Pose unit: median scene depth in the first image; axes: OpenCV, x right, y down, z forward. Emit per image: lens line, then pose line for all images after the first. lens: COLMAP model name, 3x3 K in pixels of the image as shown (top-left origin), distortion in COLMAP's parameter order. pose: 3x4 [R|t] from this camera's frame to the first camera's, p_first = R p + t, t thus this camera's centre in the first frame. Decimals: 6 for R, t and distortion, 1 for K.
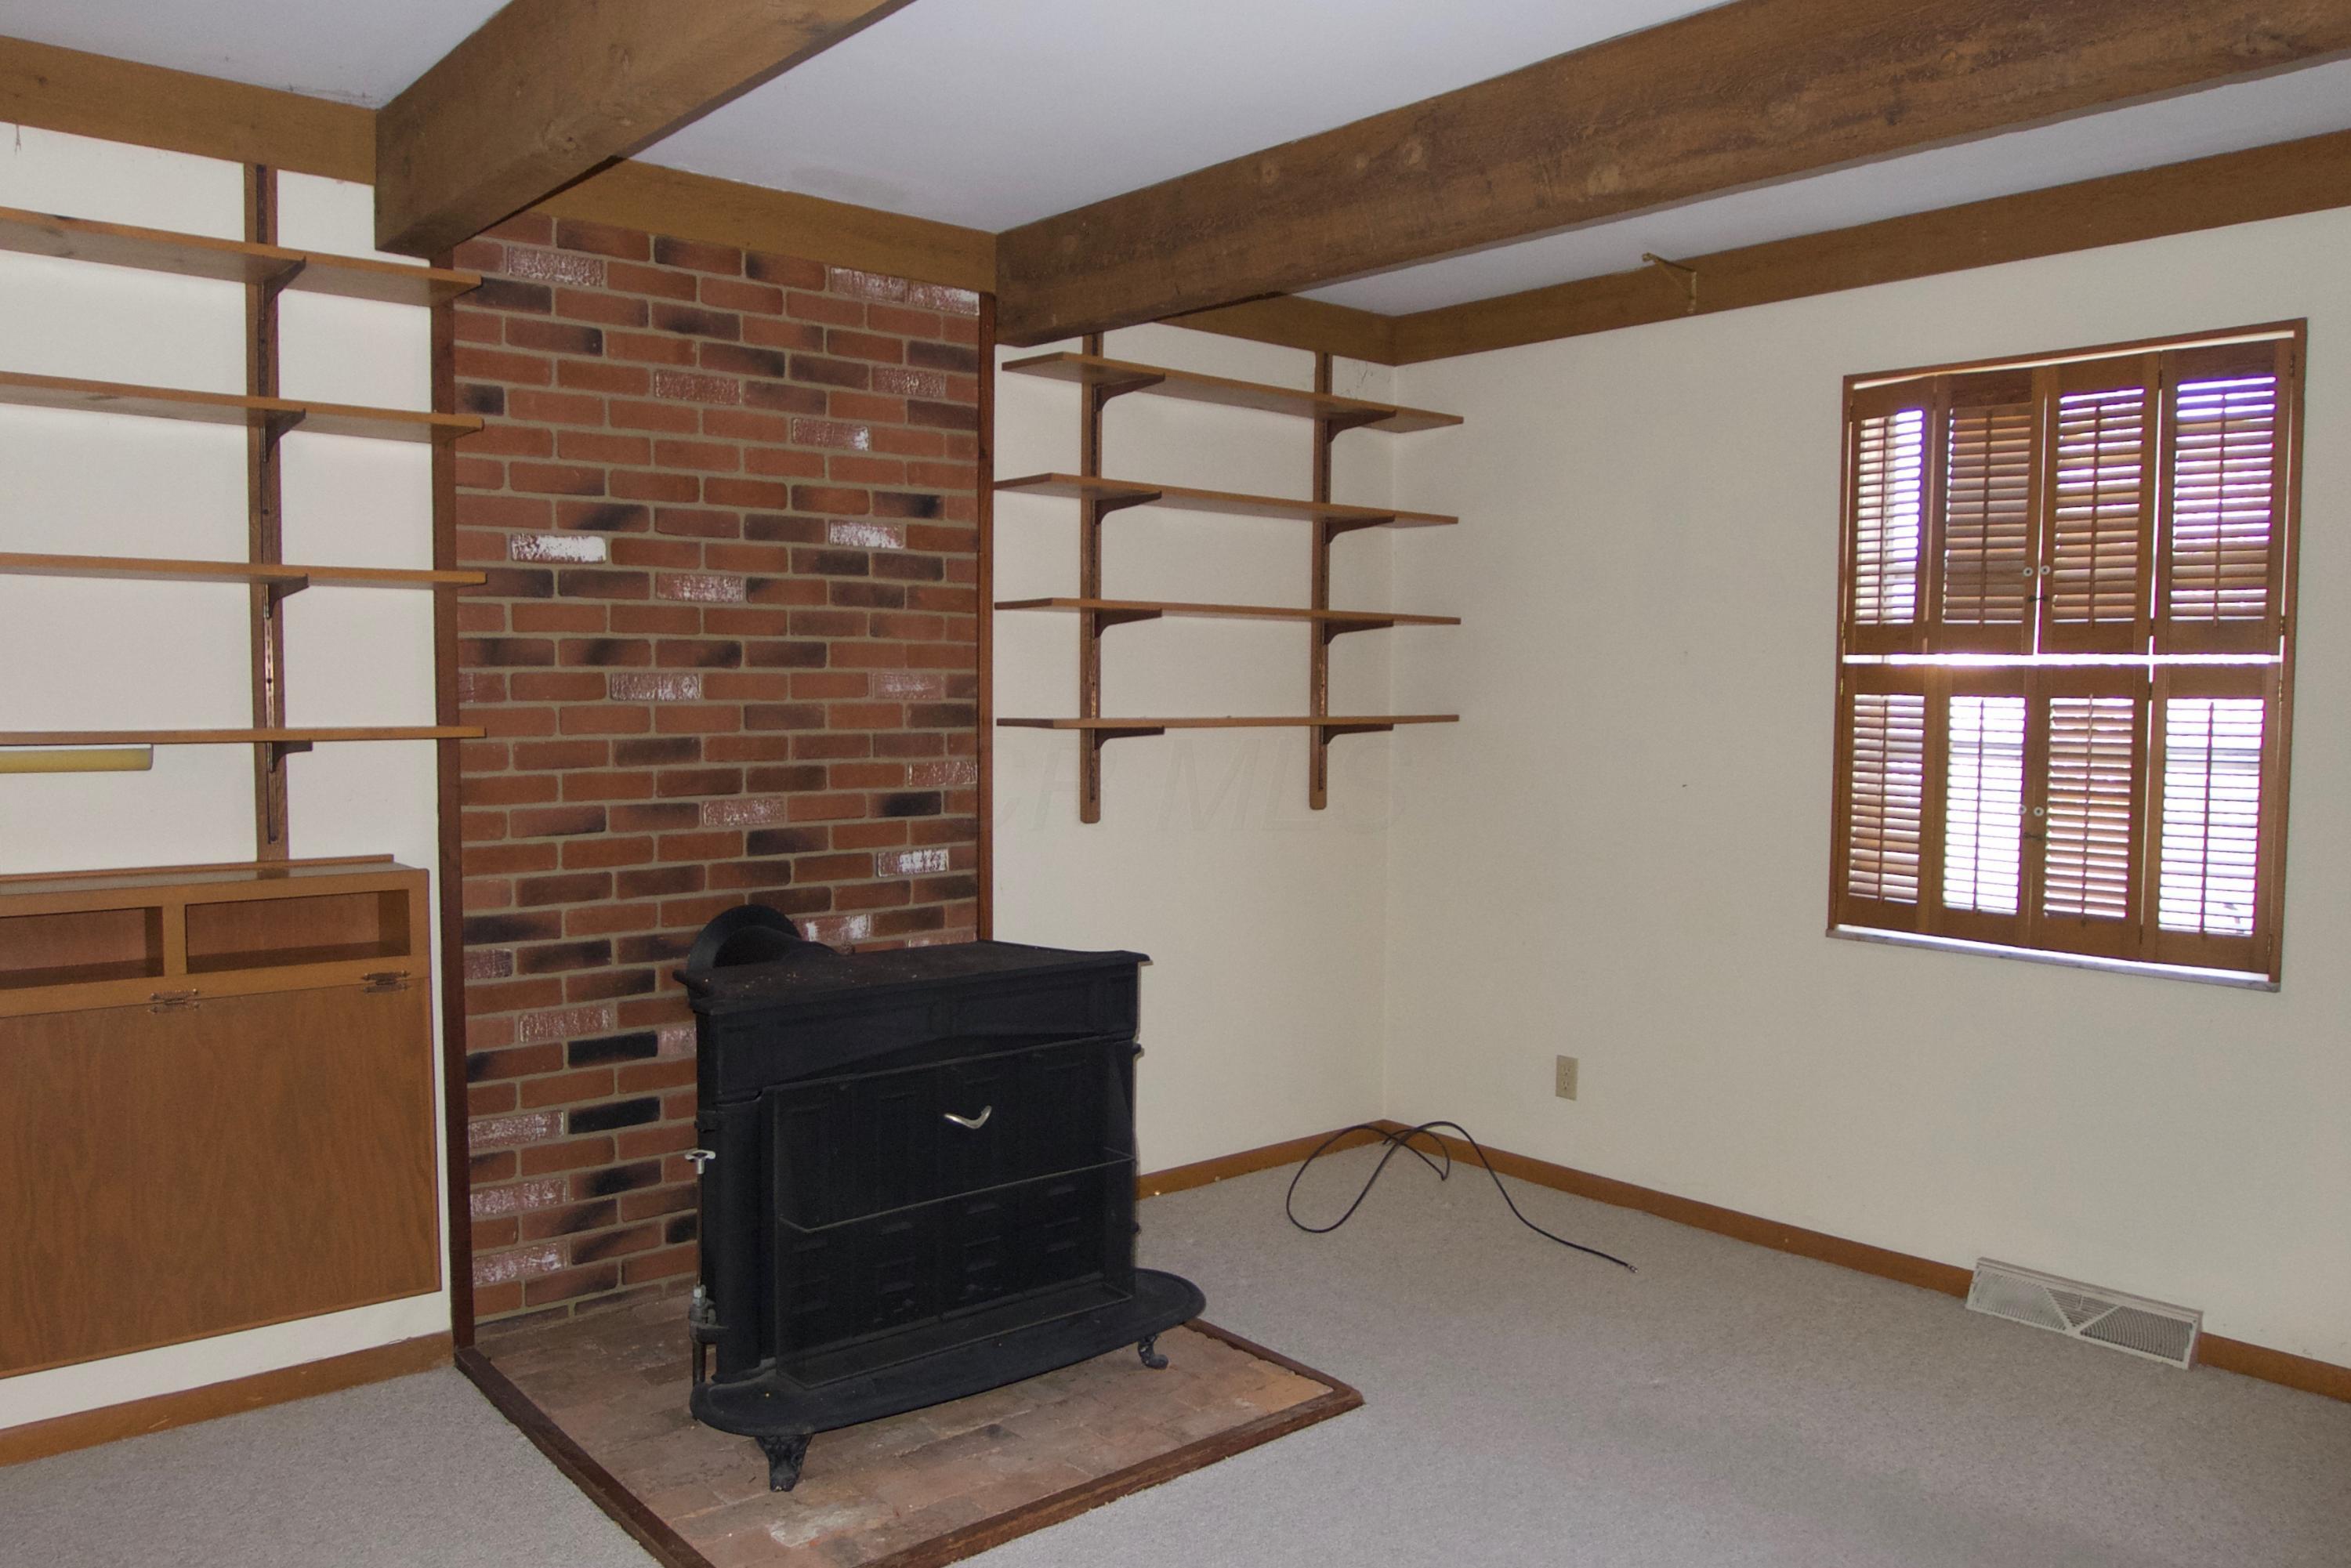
lens RADIAL K [[1696.2, 0, 1172.4], [0, 1696.2, 789.8], [0, 0, 1]] dist [-0.052705, 0.002743]
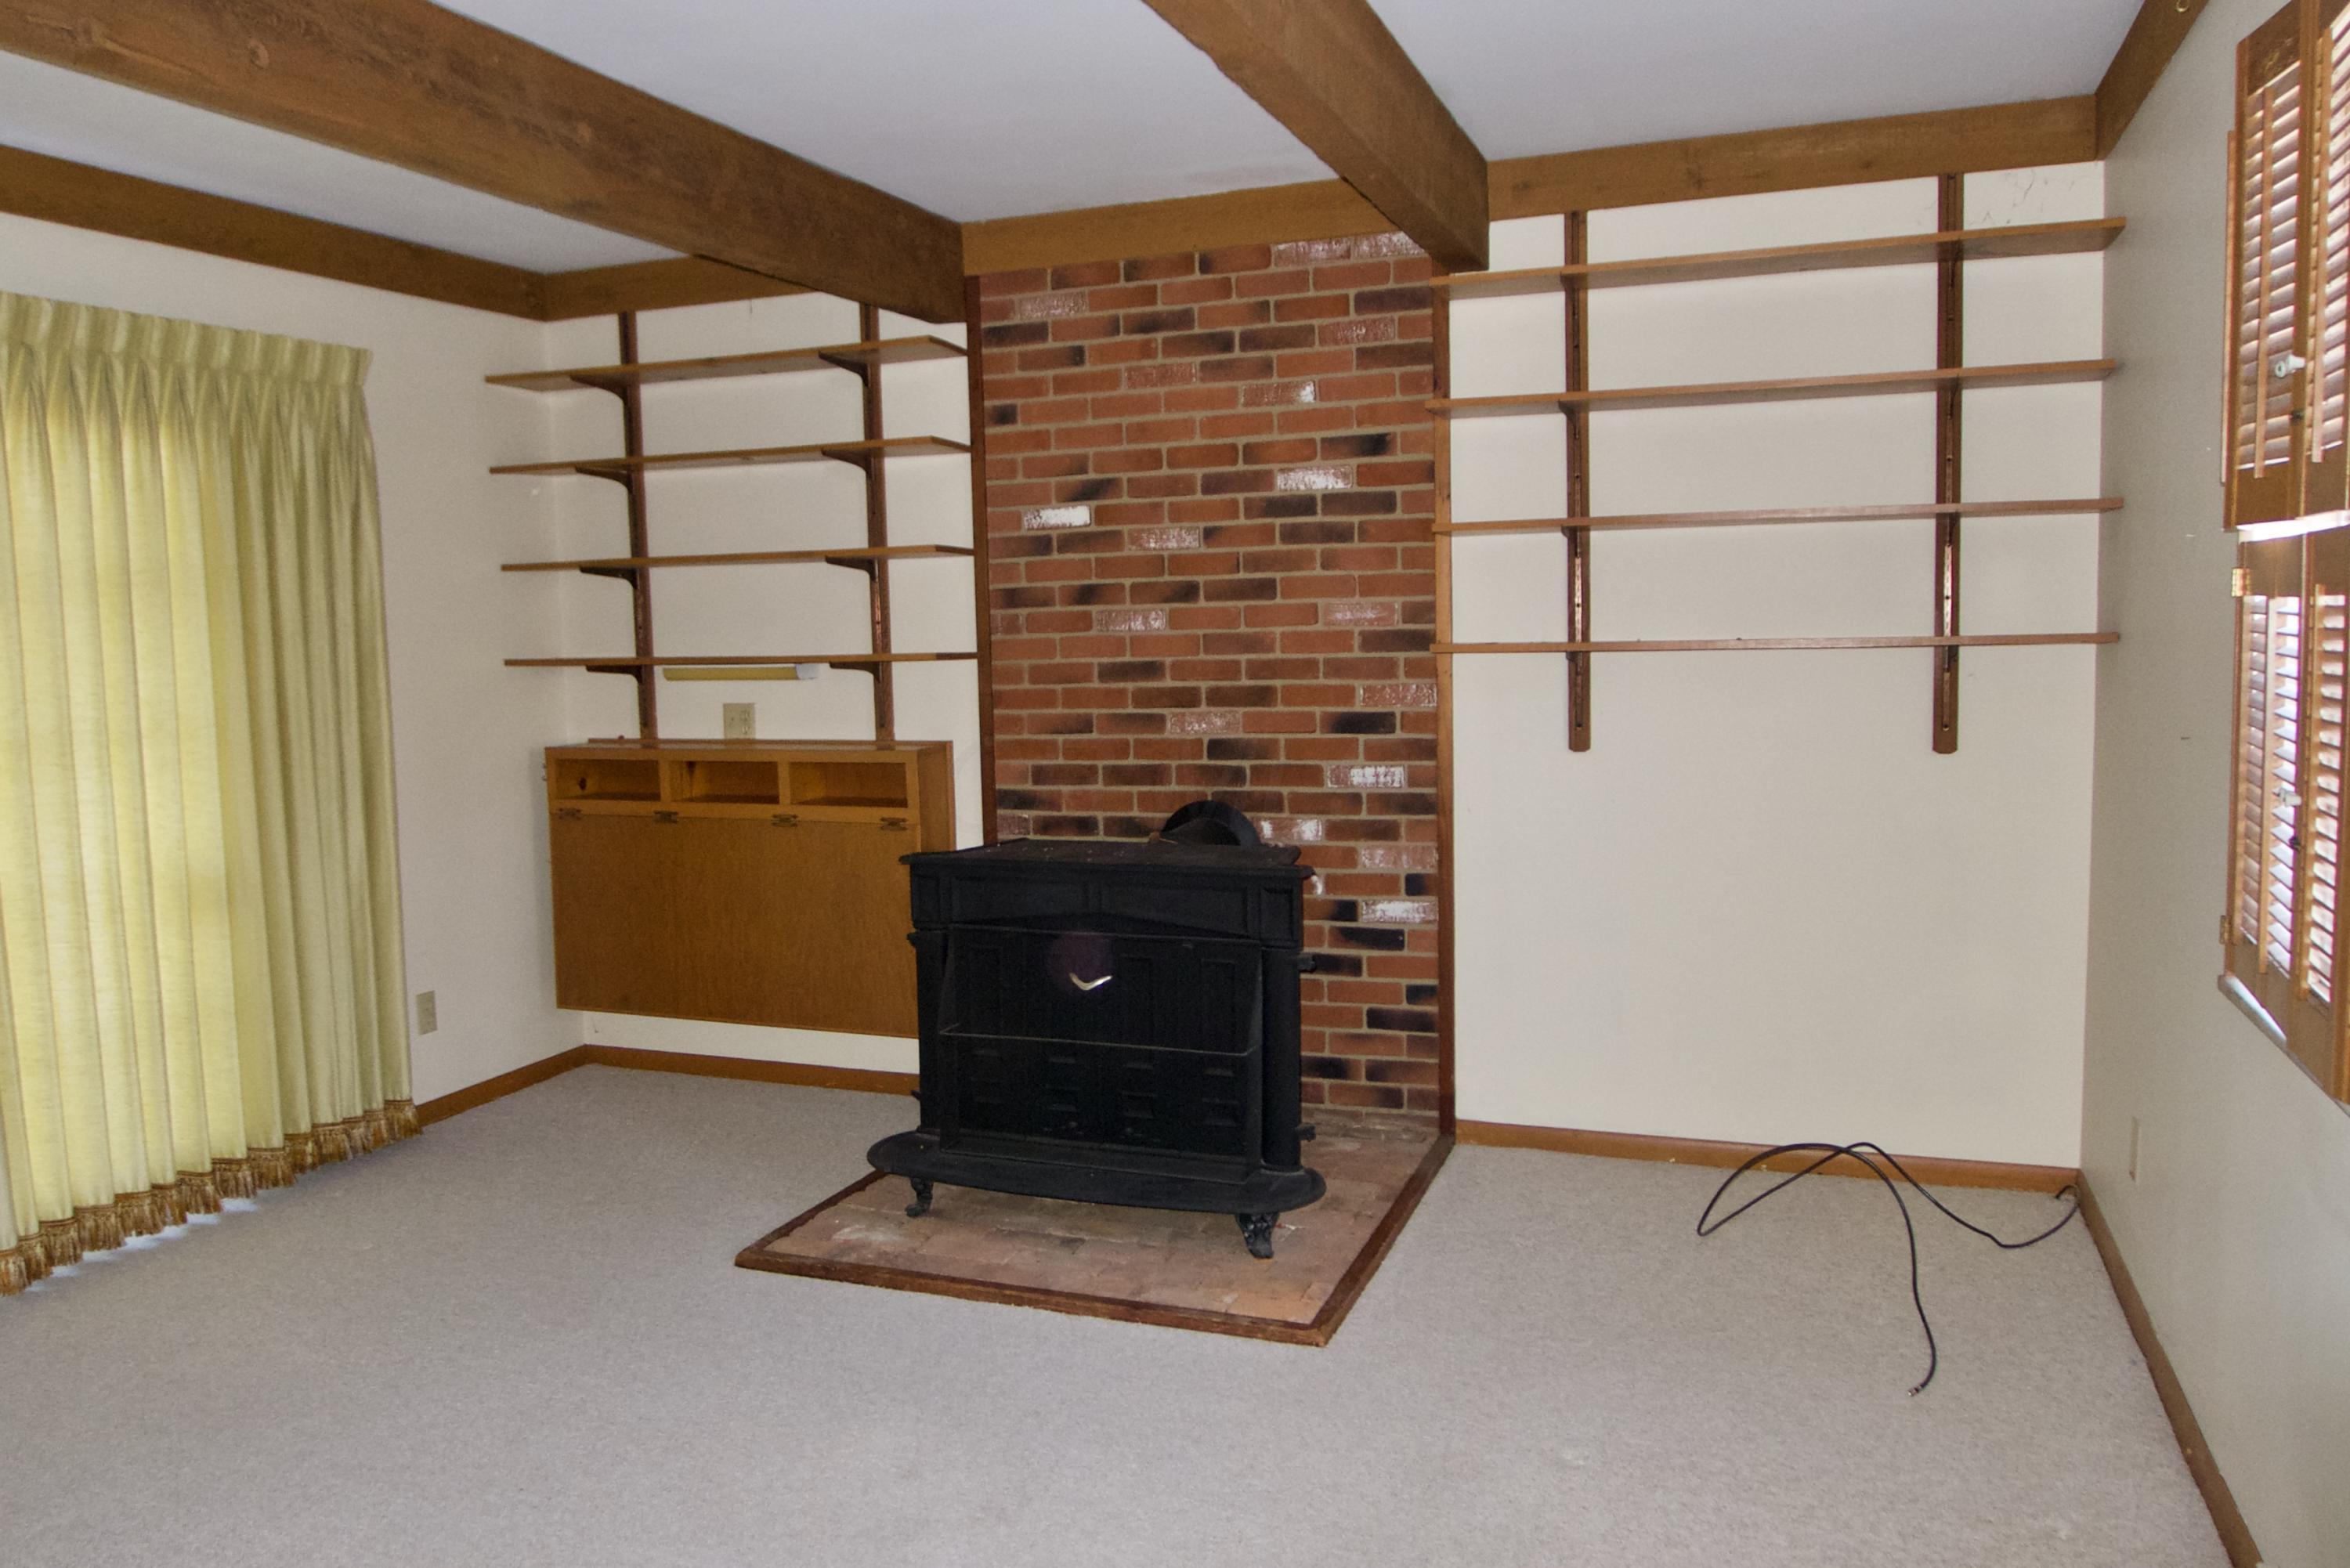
lens RADIAL K [[1695.4, 0, 1177.5], [0, 1695.4, 778.7], [0, 0, 1]] dist [-0.052705, 0.002743]
pose [[0.488670, 0.060848, -0.870345, 0.742184], [-0.028421, 0.998146, 0.053825, -0.010893], [0.872006, -0.001567, 0.489493, 0.371236]]
